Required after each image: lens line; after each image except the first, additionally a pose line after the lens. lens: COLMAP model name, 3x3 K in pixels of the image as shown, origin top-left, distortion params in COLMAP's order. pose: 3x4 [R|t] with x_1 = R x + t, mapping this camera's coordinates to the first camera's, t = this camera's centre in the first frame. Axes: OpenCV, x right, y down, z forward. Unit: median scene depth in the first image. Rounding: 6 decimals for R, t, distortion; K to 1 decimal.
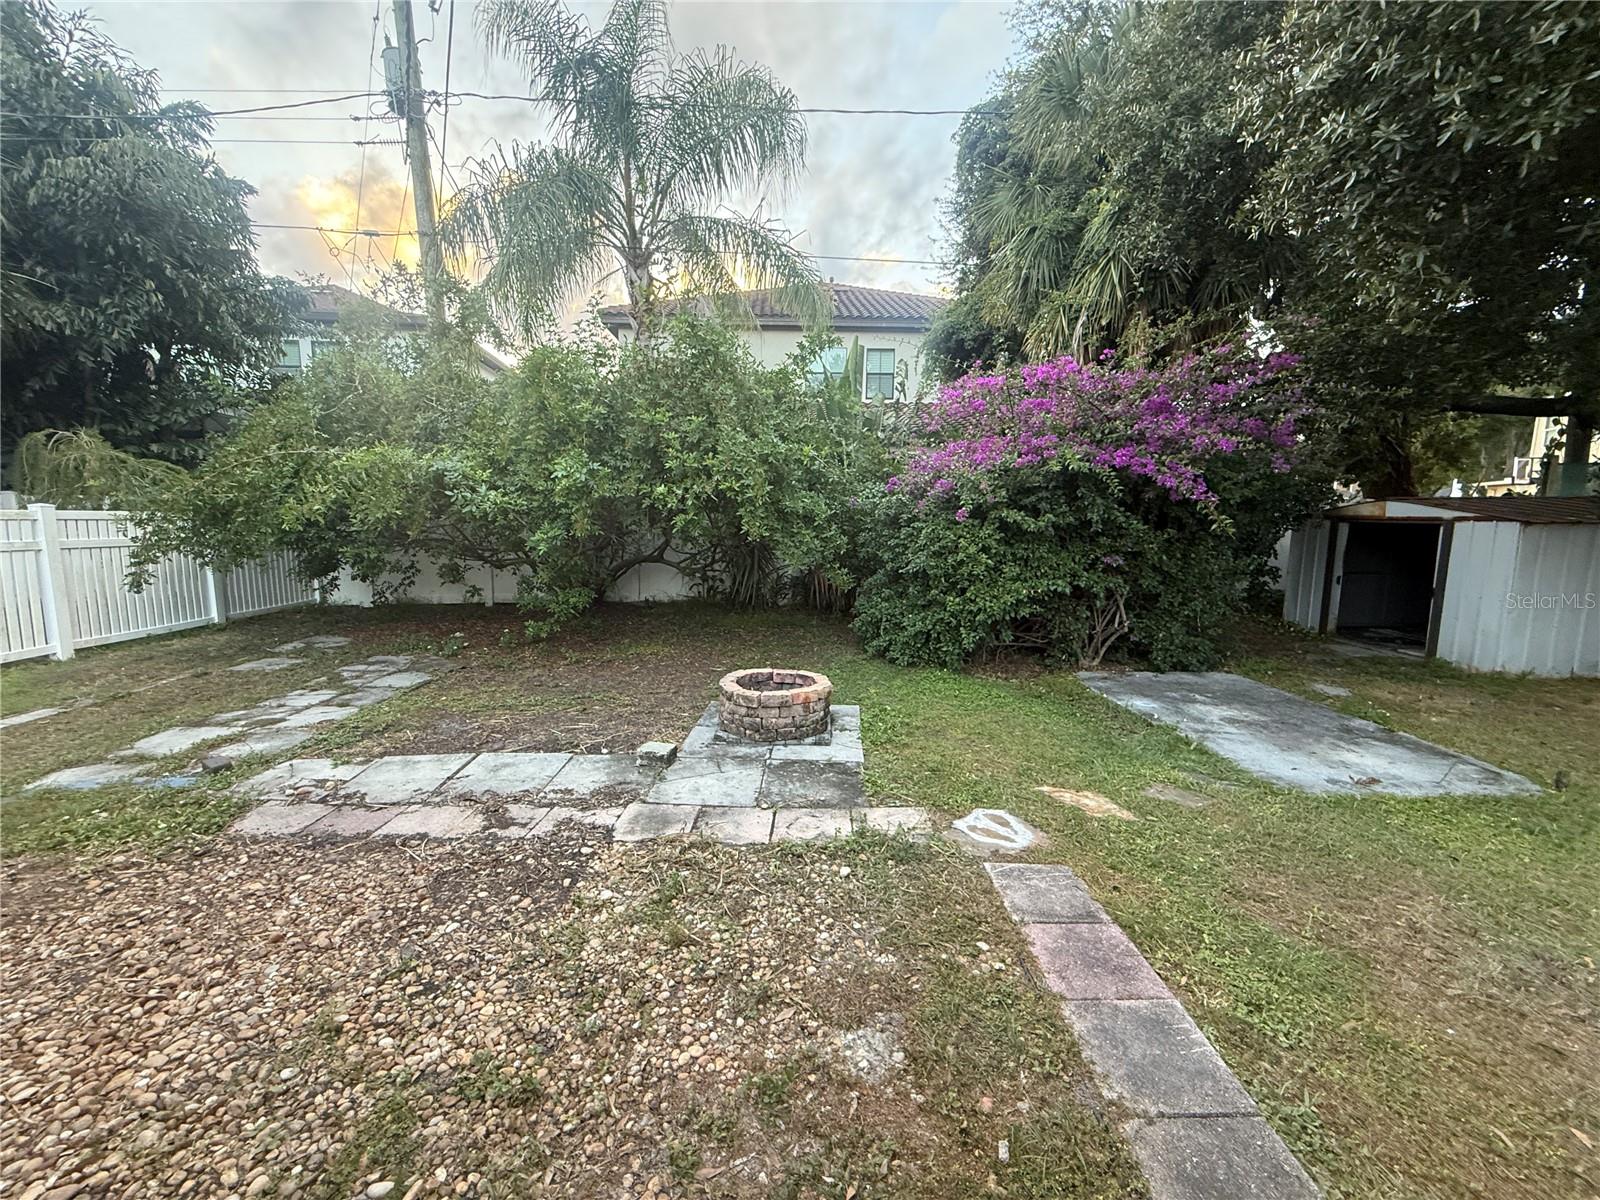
lens RADIAL K [[637.4, 0, 798.7], [0, 637.4, 596.2], [0, 0, 1]] dist [-0.001091, 0.000018]
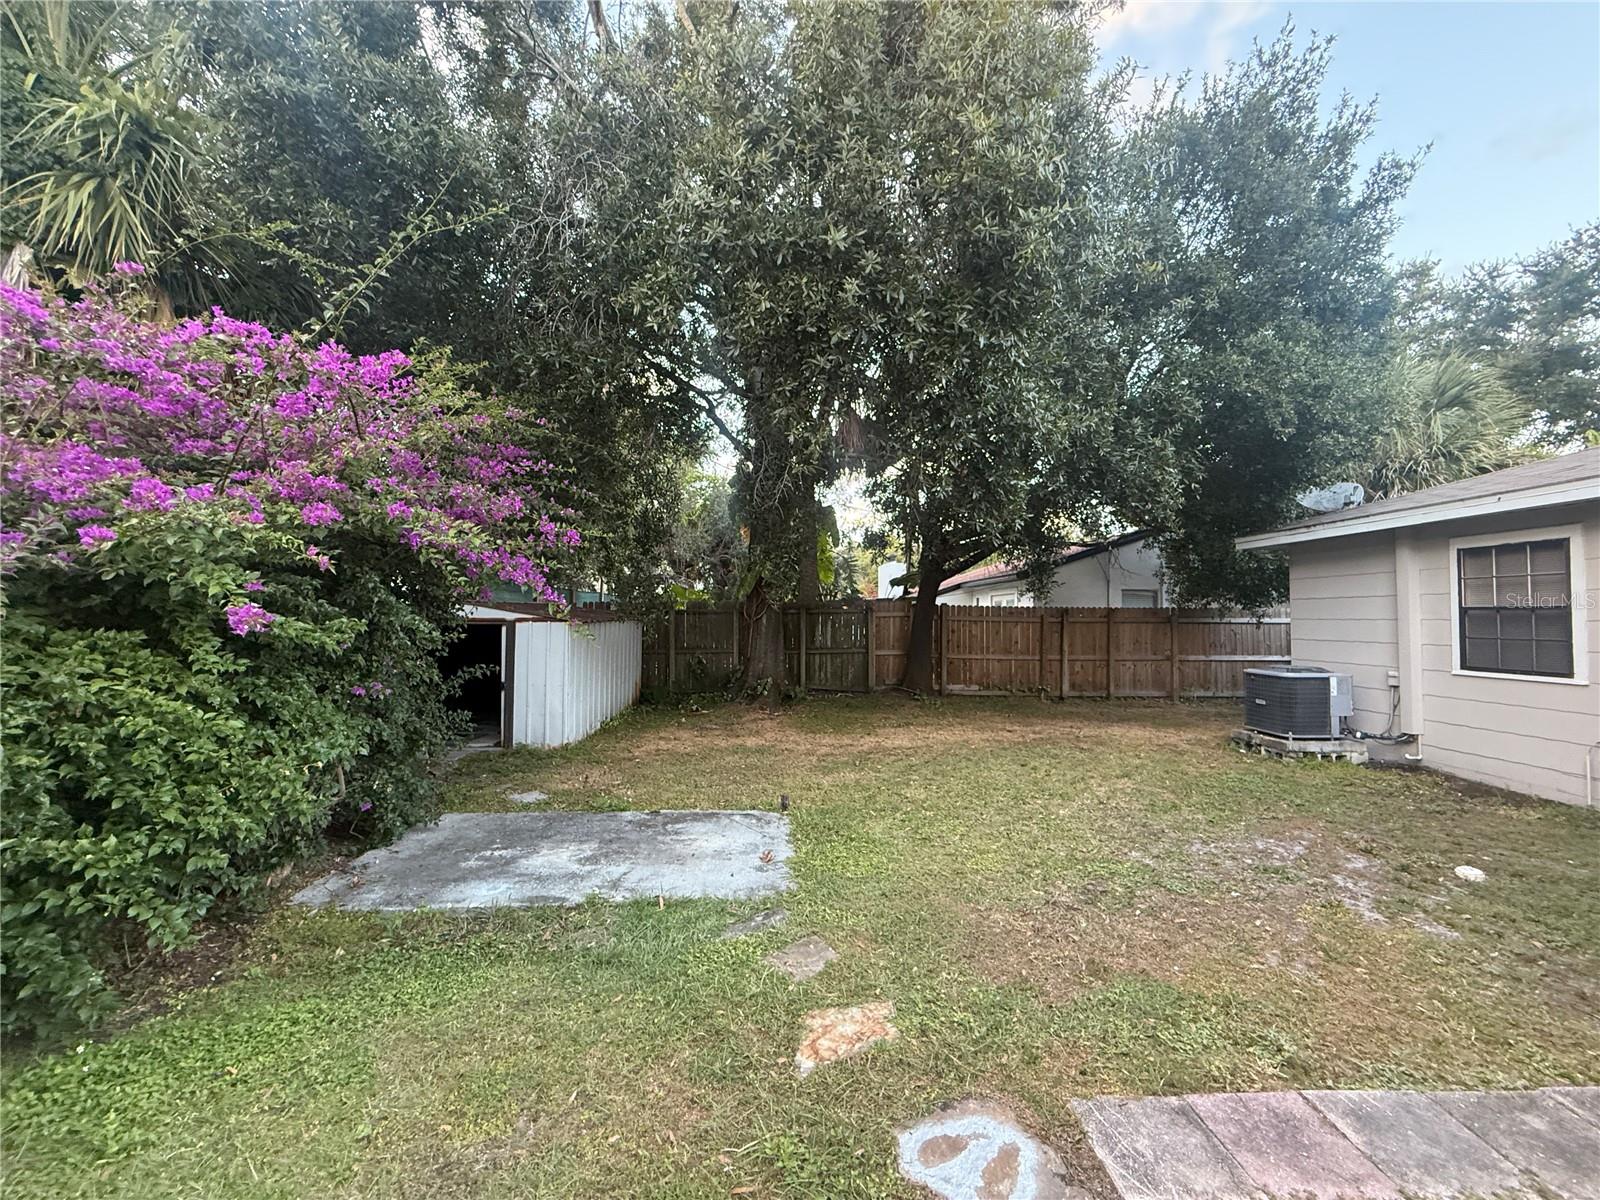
lens RADIAL K [[637.4, 0, 797.9], [0, 637.4, 599.1], [0, 0, 1]] dist [-0.001091, 0.000018]
pose [[-0.022747, 0.023379, 0.999468, -0.215345], [0.124537, 0.992006, -0.020370, -0.117088], [-0.991954, 0.124007, -0.025477, 0.853428]]
